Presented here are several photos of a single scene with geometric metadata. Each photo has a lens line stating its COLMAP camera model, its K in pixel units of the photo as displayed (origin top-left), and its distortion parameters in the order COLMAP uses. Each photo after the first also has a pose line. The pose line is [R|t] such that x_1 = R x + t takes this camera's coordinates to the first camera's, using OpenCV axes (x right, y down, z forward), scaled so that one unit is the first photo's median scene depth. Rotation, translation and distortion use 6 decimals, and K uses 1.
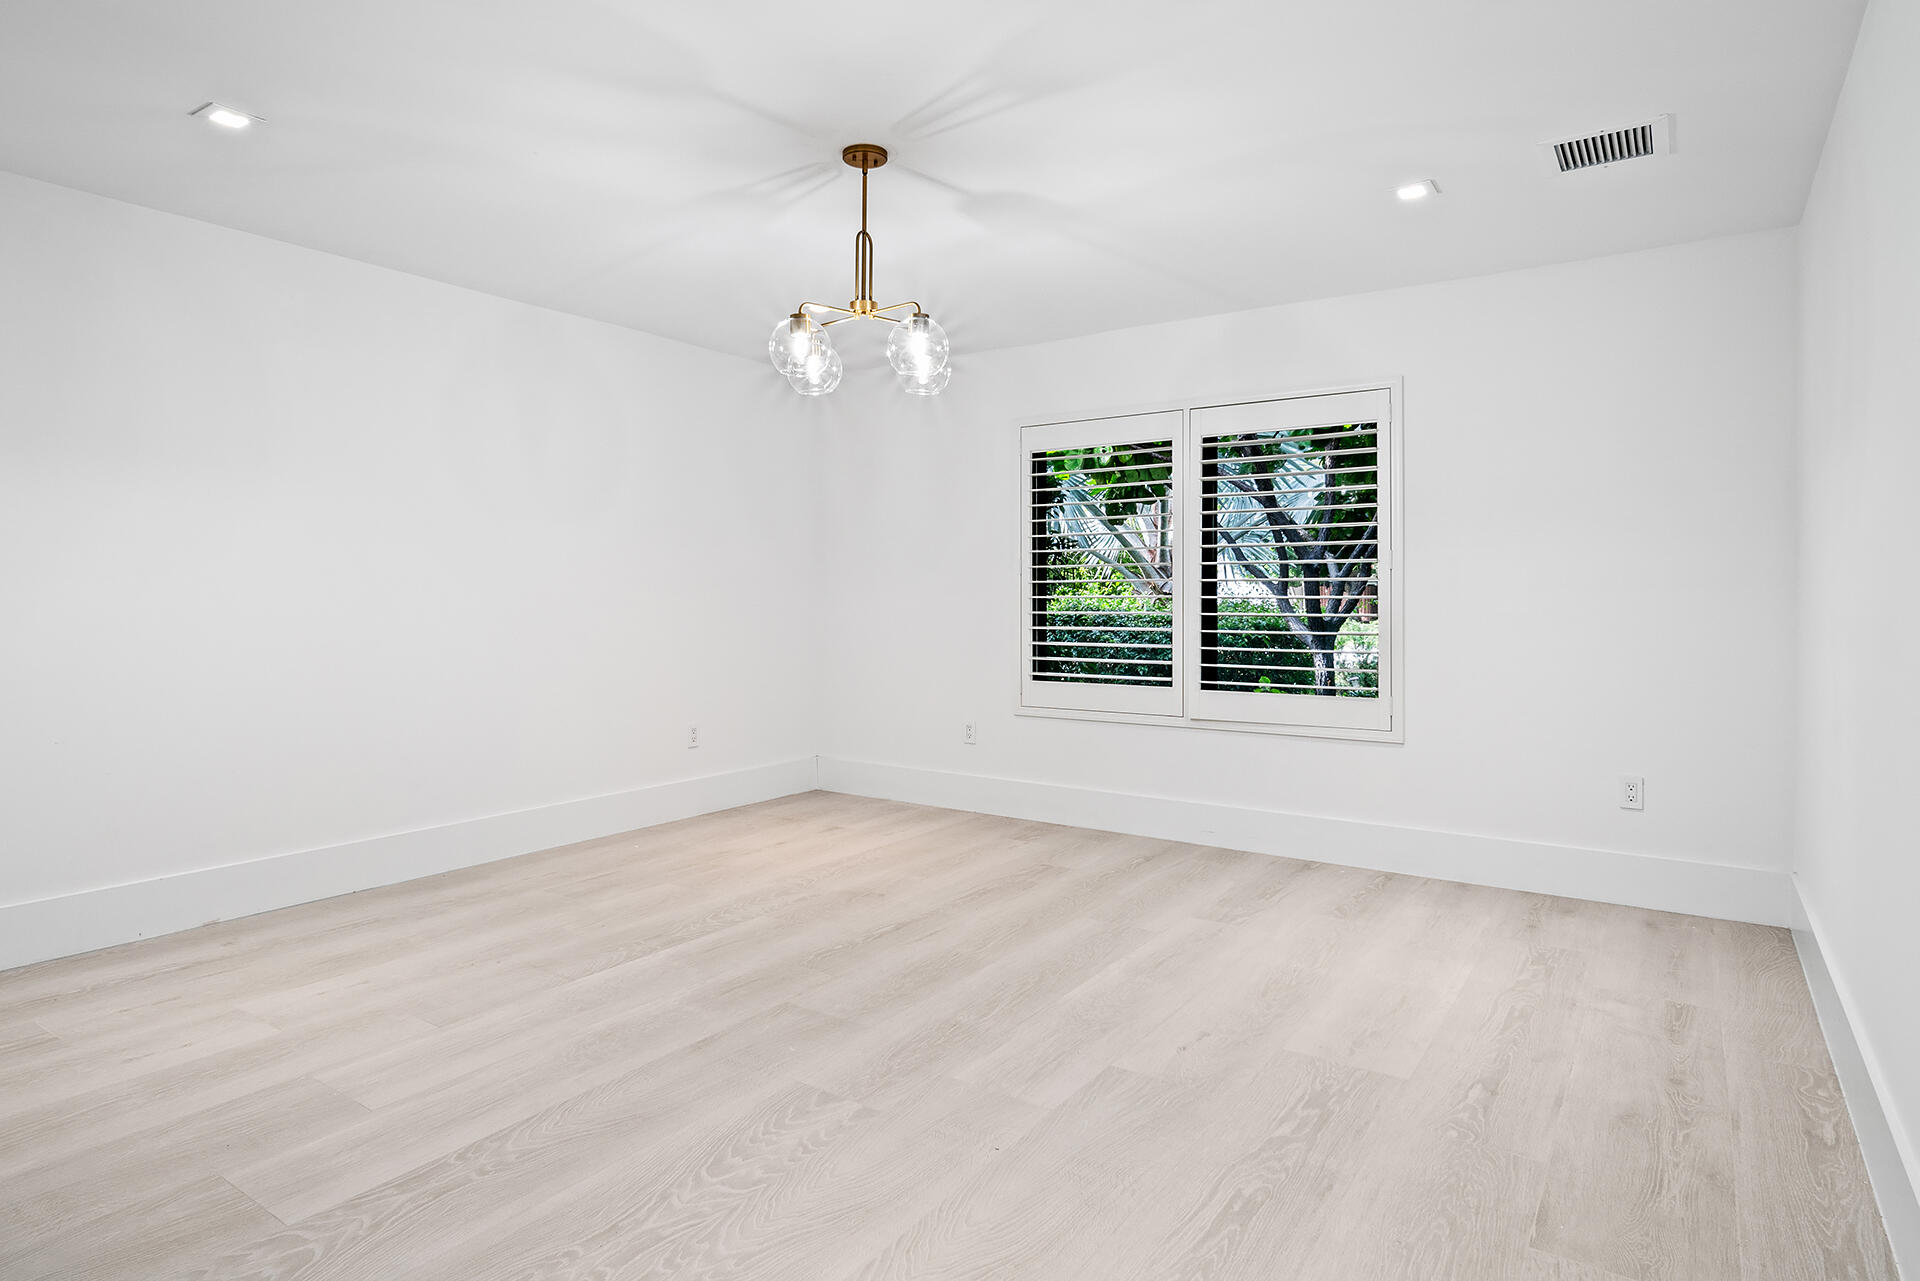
lens RADIAL K [[1053.0, 0, 951.1], [0, 1053.0, 623.6], [0, 0, 1]] dist [-0.004171, 0.000693]
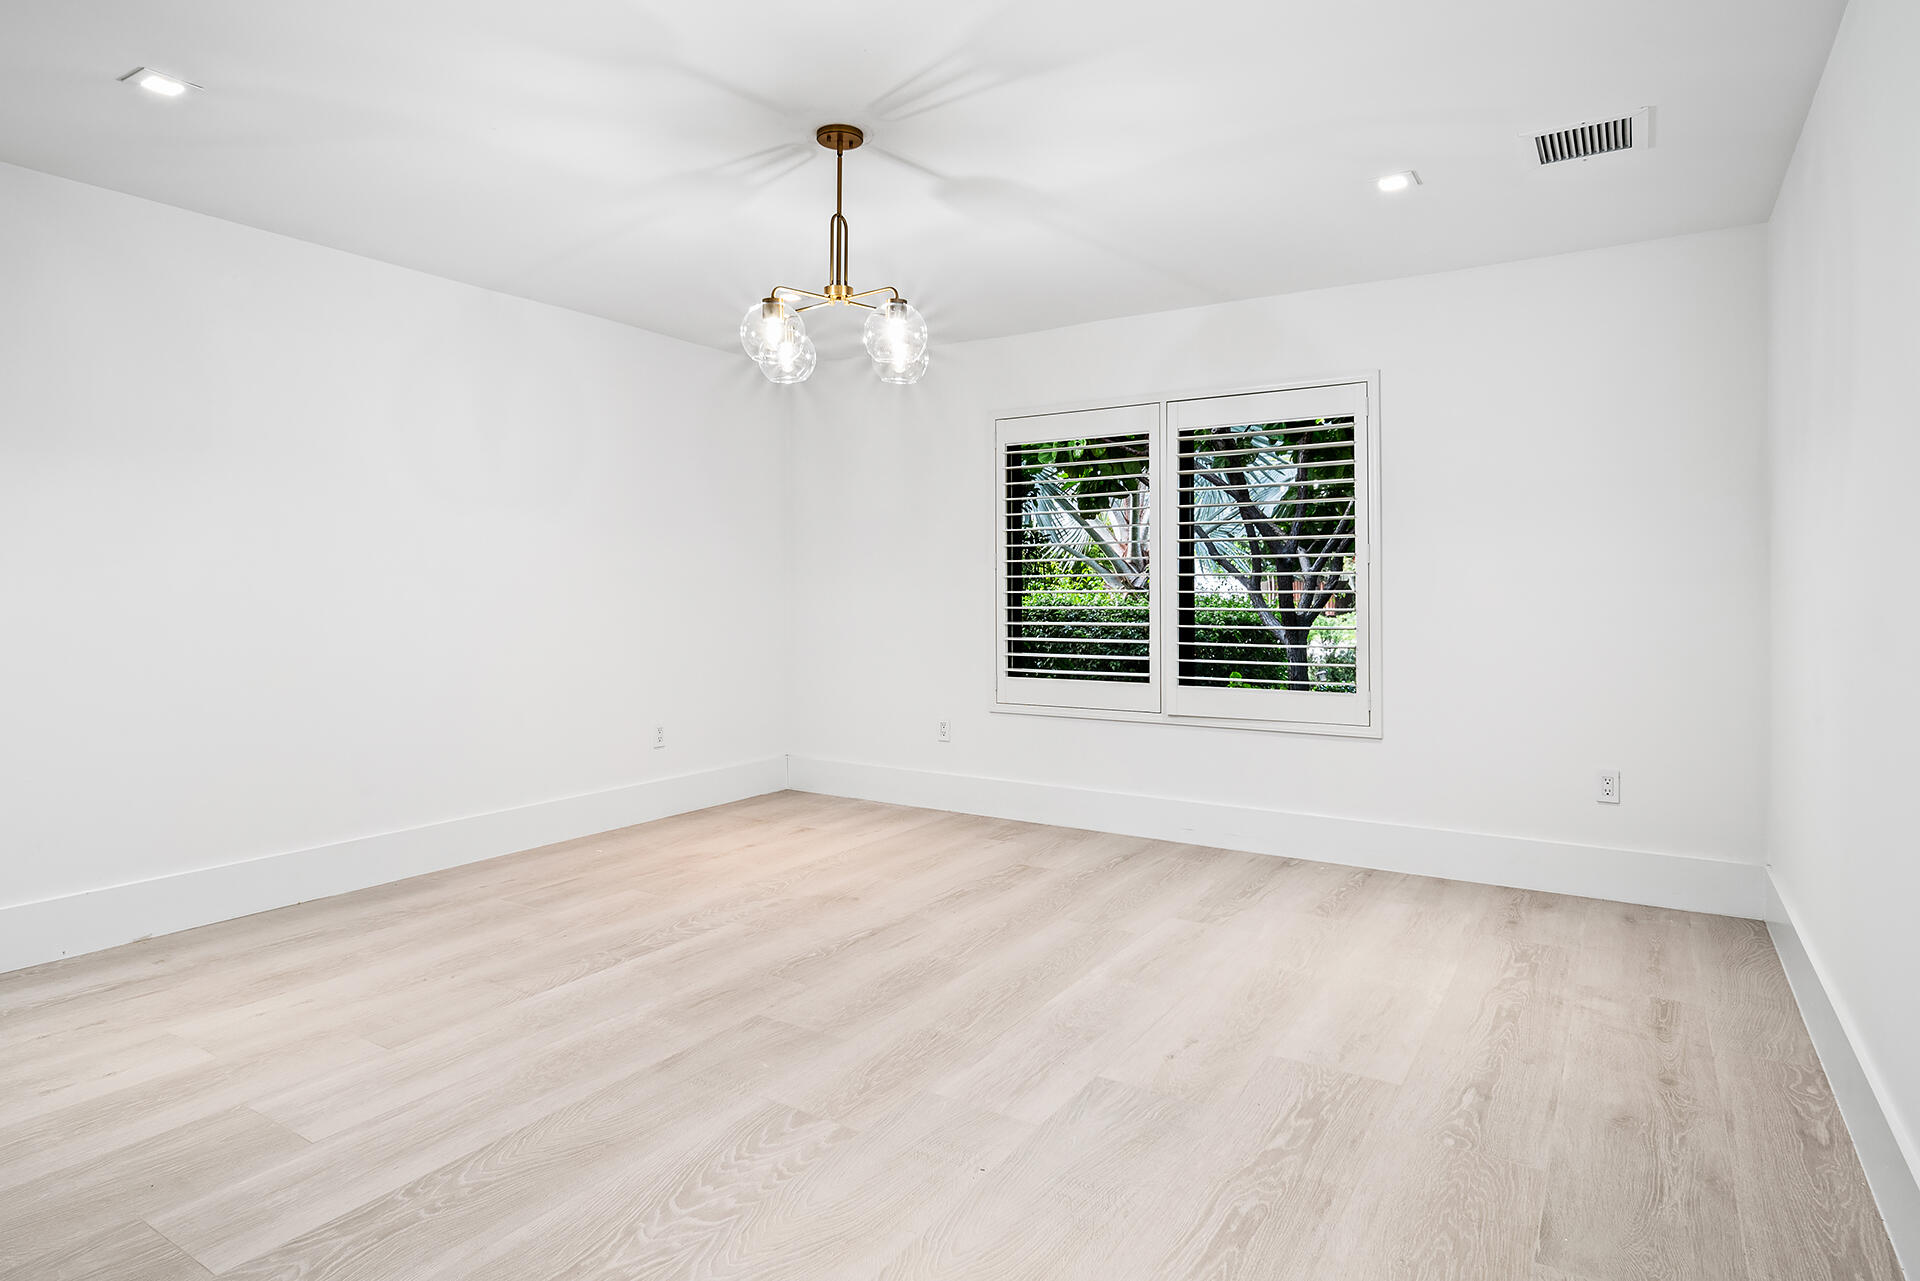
lens RADIAL K [[1053.0, 0, 963.1], [0, 1053.0, 607.6], [0, 0, 1]] dist [-0.004171, 0.000693]
pose [[0.999127, -0.002111, 0.041715, -0.009813], [0.002560, 0.999939, -0.010708, -0.000338], [-0.041690, 0.010805, 0.999072, 0.032107]]
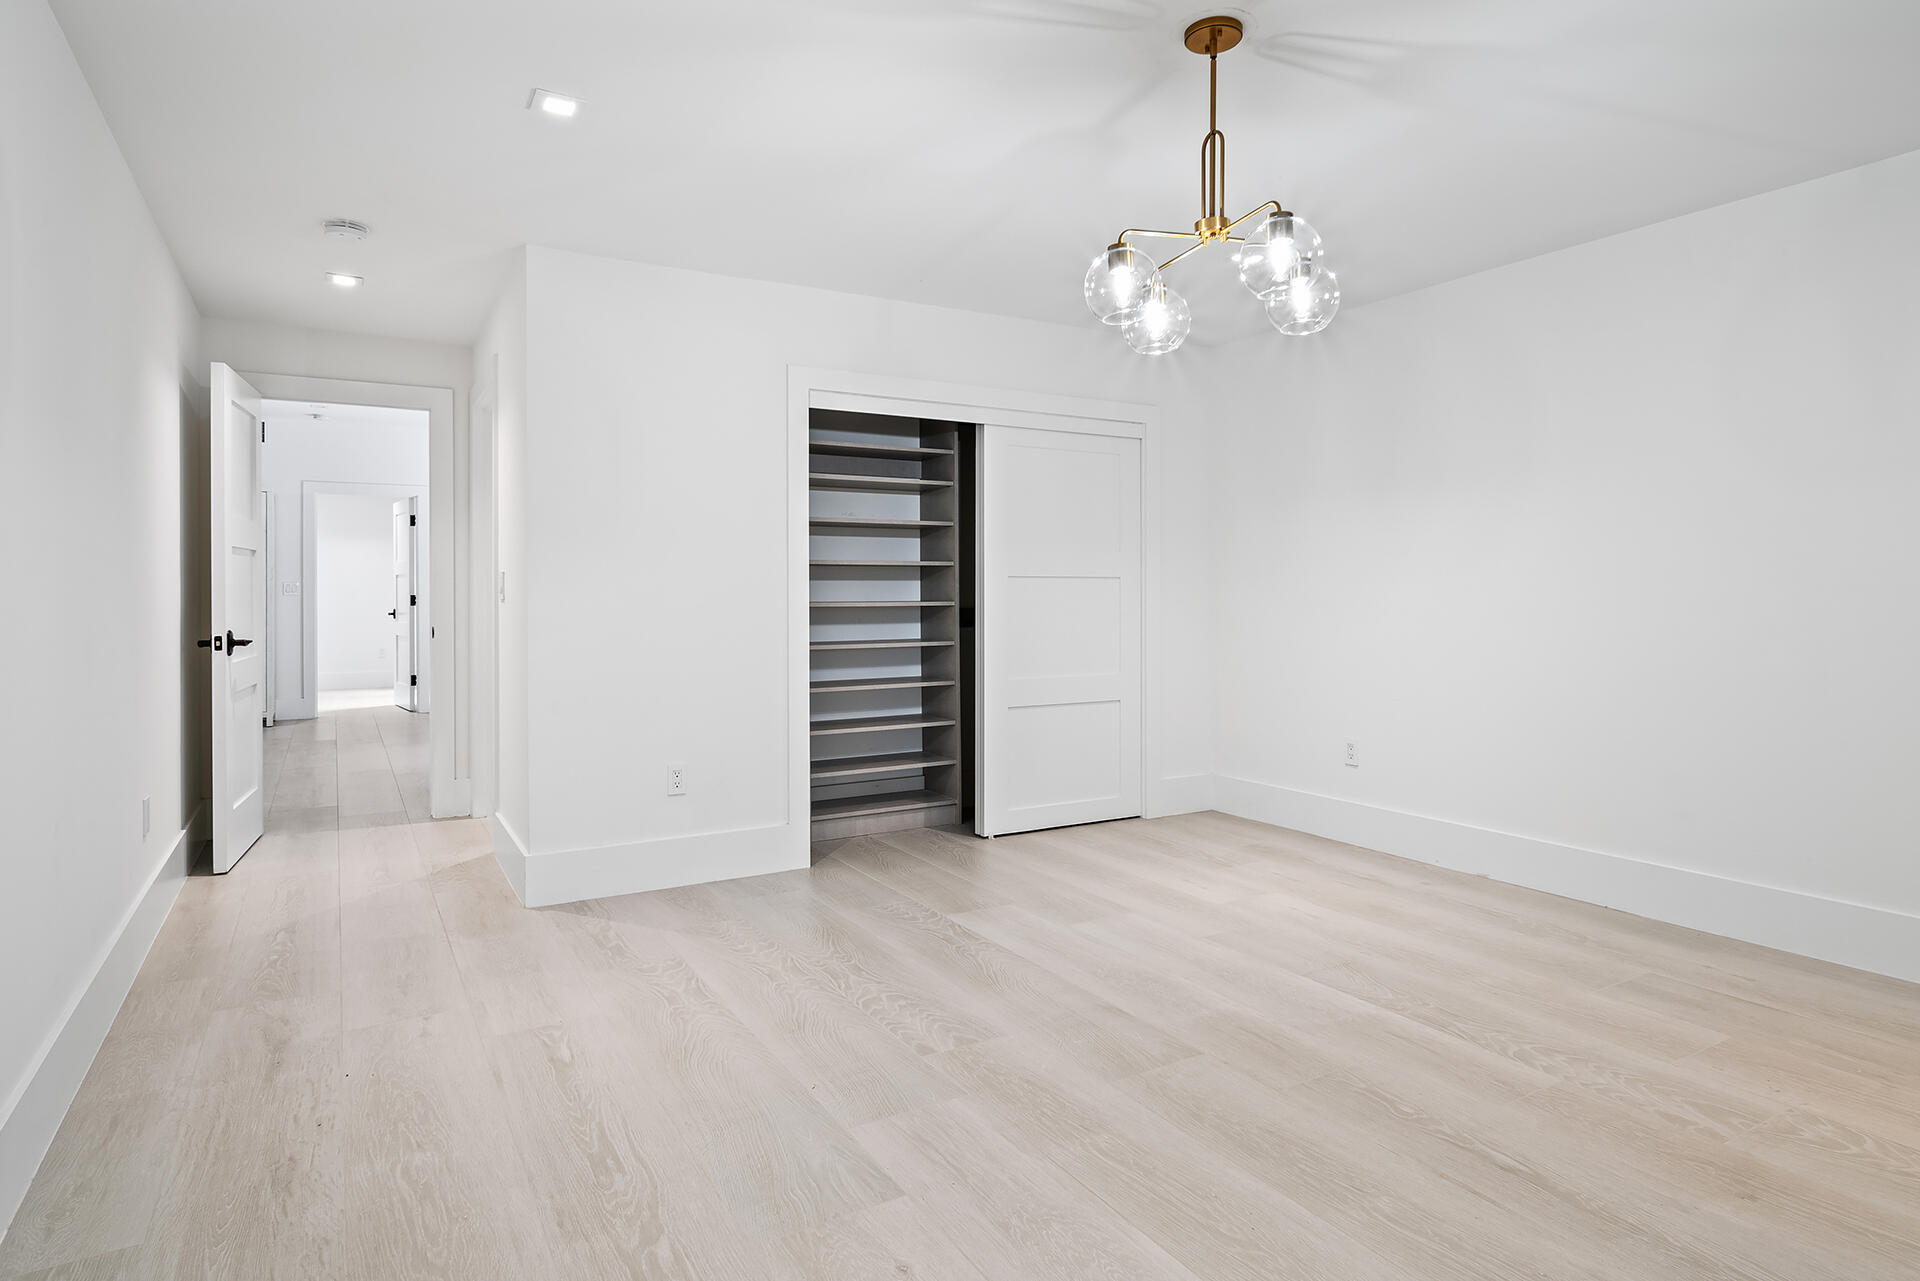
lens RADIAL K [[1053.0, 0, 948.1], [0, 1053.0, 581.6], [0, 0, 1]] dist [-0.004171, 0.000693]
pose [[-0.419251, -0.009465, -0.907821, 0.770954], [-0.024244, 0.999706, 0.000774, -0.032908], [0.907547, 0.022334, -0.419357, 1.218827]]
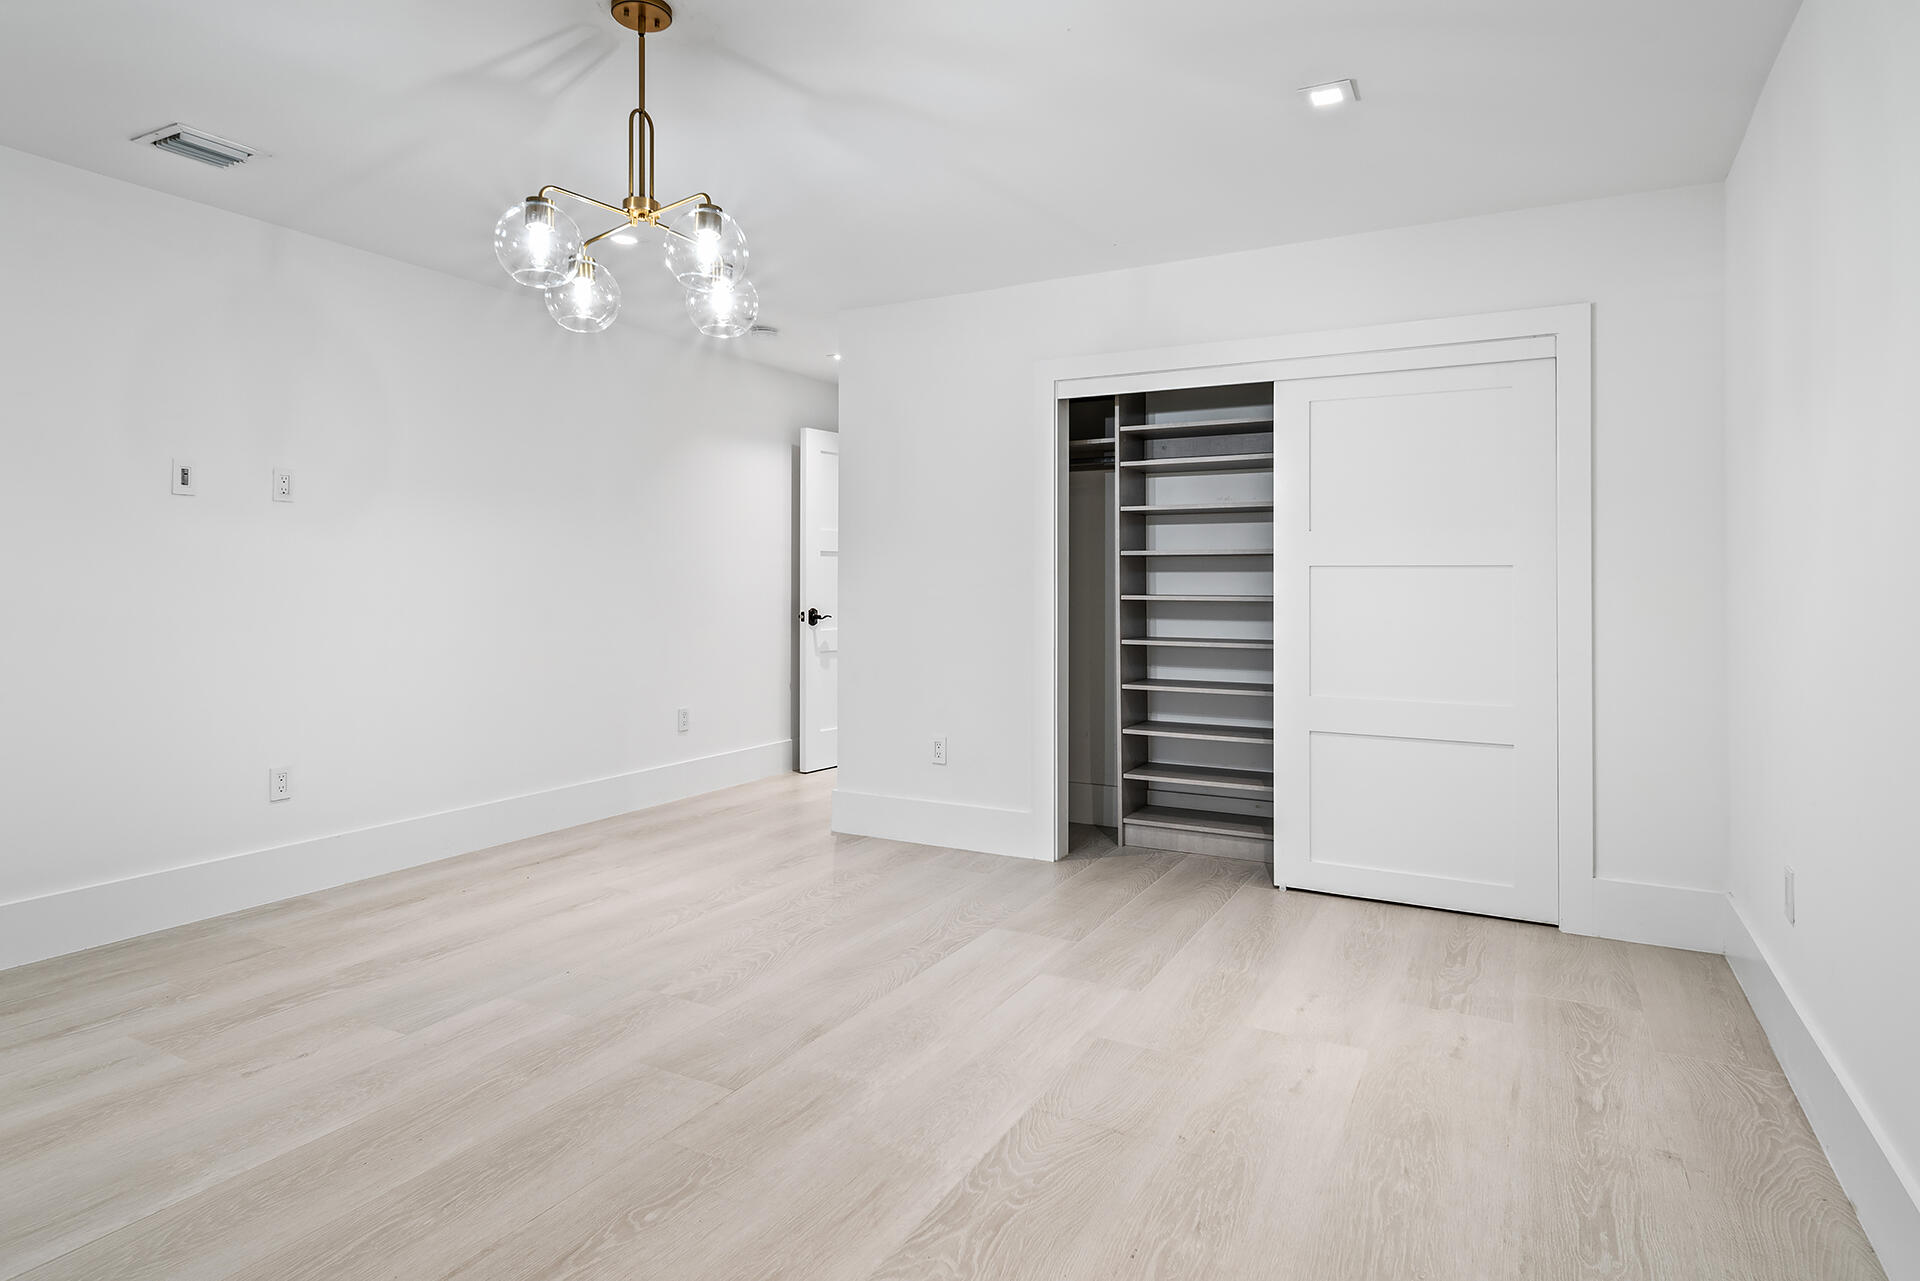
lens RADIAL K [[1053.0, 0, 978.4], [0, 1053.0, 561.1], [0, 0, 1]] dist [-0.004171, 0.000693]
pose [[-0.991956, -0.009137, -0.126256, -0.247530], [-0.010138, 0.999922, 0.007285, -0.054875], [0.126179, 0.008507, -0.991971, 1.899074]]
